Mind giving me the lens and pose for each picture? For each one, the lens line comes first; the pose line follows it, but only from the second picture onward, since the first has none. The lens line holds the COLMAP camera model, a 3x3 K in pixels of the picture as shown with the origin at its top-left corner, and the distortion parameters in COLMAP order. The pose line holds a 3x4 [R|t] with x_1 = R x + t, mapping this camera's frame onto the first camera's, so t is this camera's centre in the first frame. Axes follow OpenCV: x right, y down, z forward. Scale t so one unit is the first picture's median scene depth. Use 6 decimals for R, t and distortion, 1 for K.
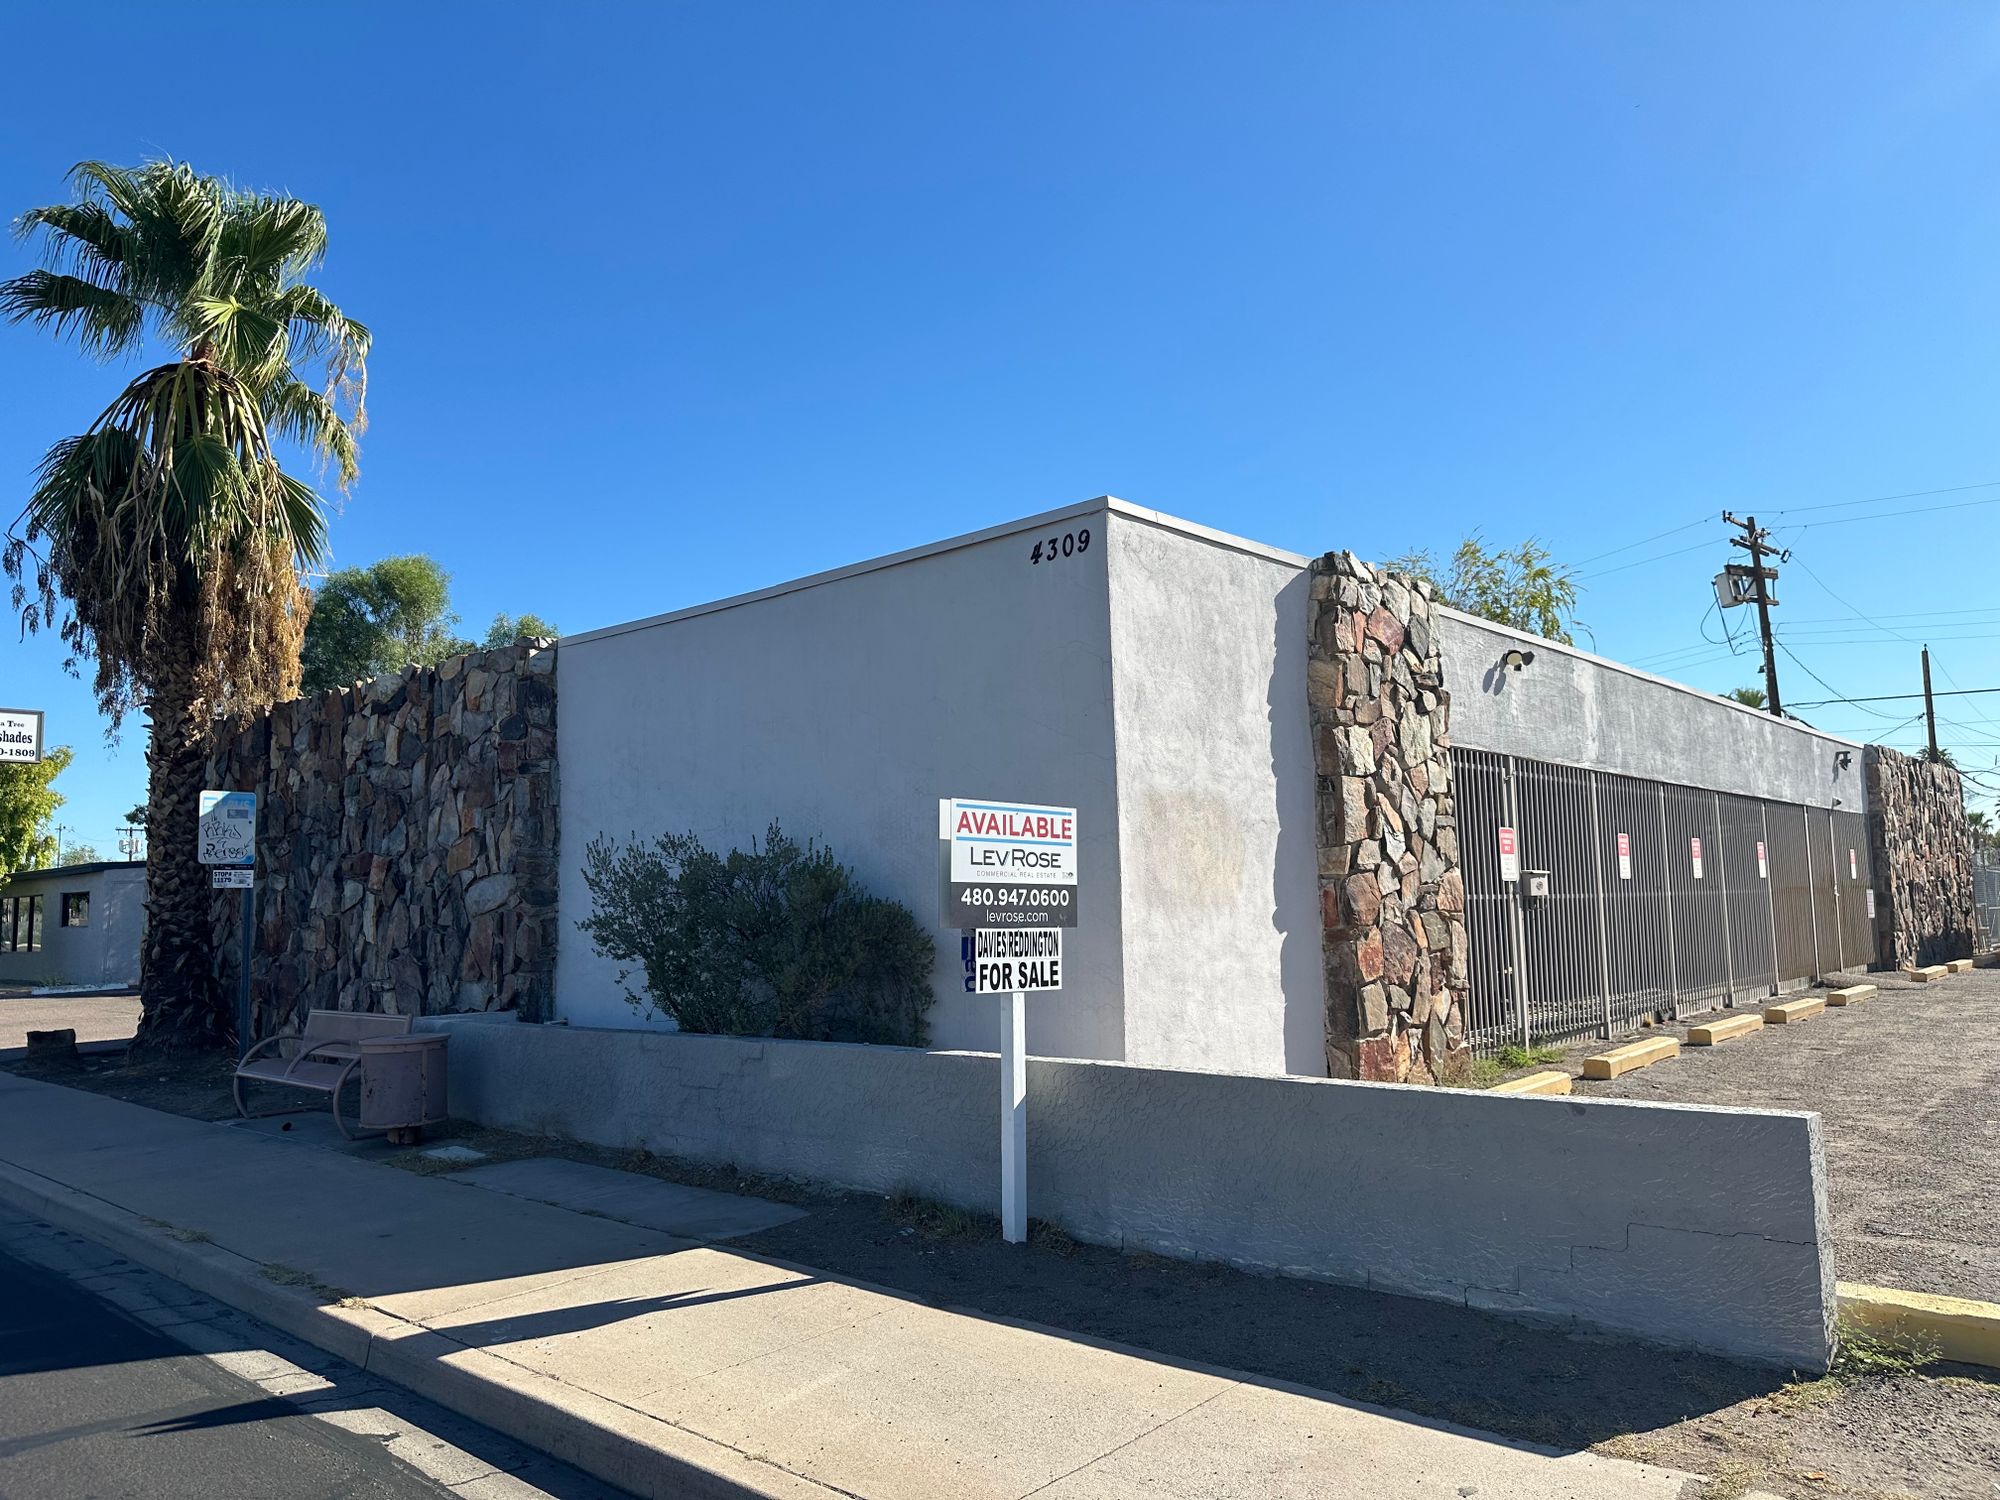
lens RADIAL K [[1387.8, 0, 927.7], [0, 1387.8, 754.2], [0, 0, 1]] dist [0.091131, -0.140200]
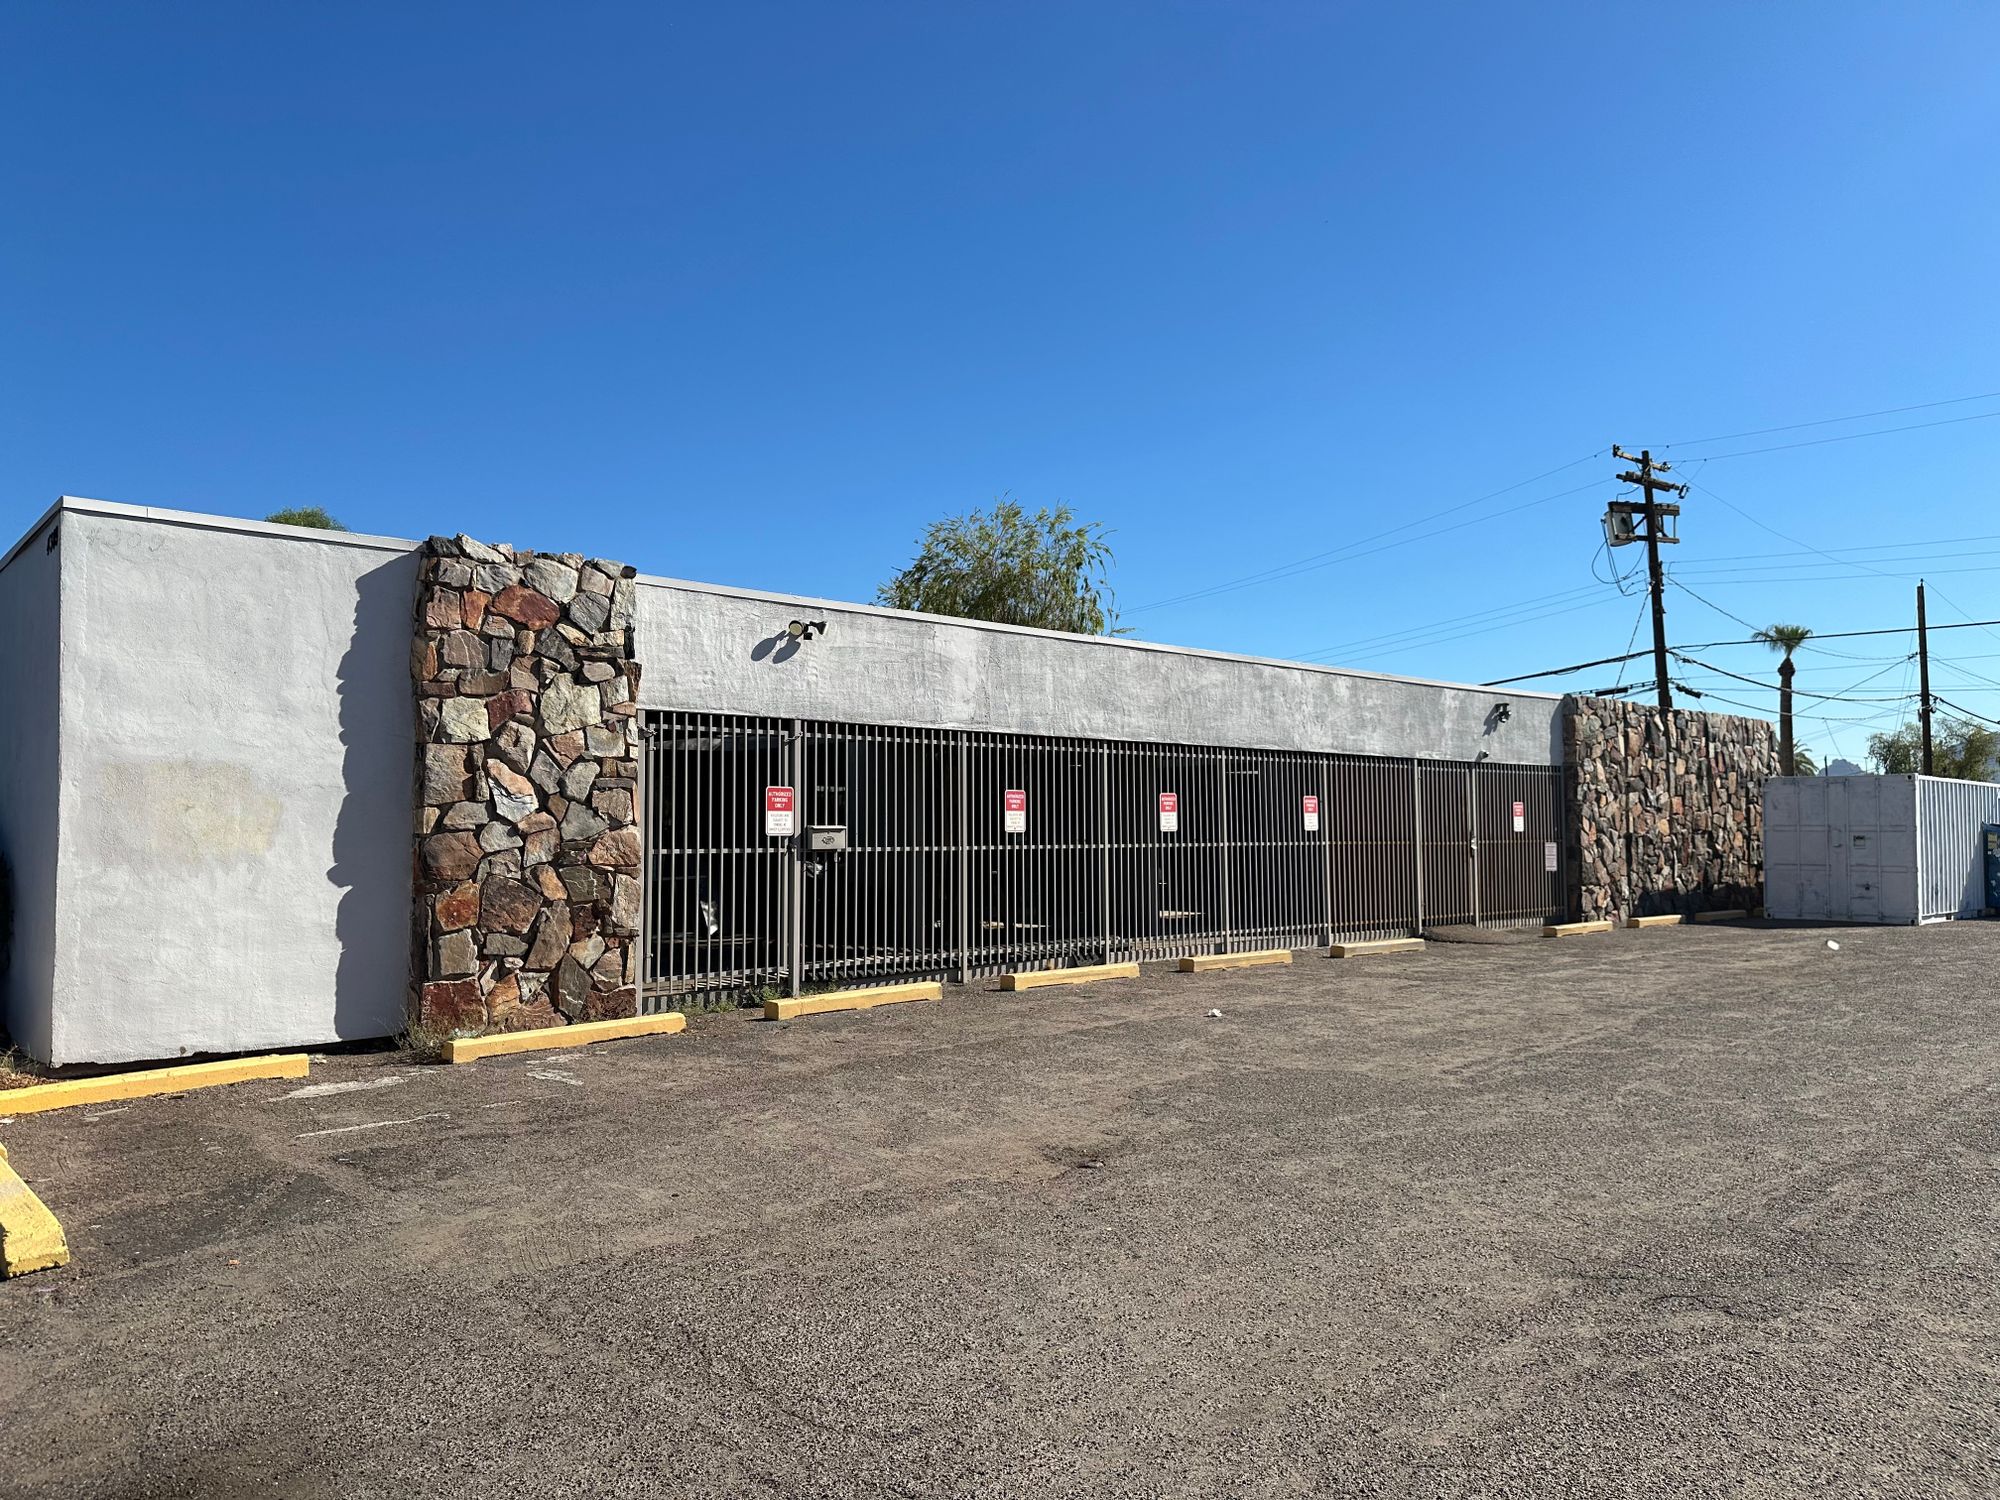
lens RADIAL K [[1399.6, 0, 955.9], [0, 1399.6, 767.7], [0, 0, 1]] dist [0.133569, -0.245539]
pose [[0.996522, 0.006238, -0.083095, 0.757794], [-0.001526, 0.998393, 0.056649, -0.027784], [0.083315, -0.056326, 0.994930, -0.065654]]
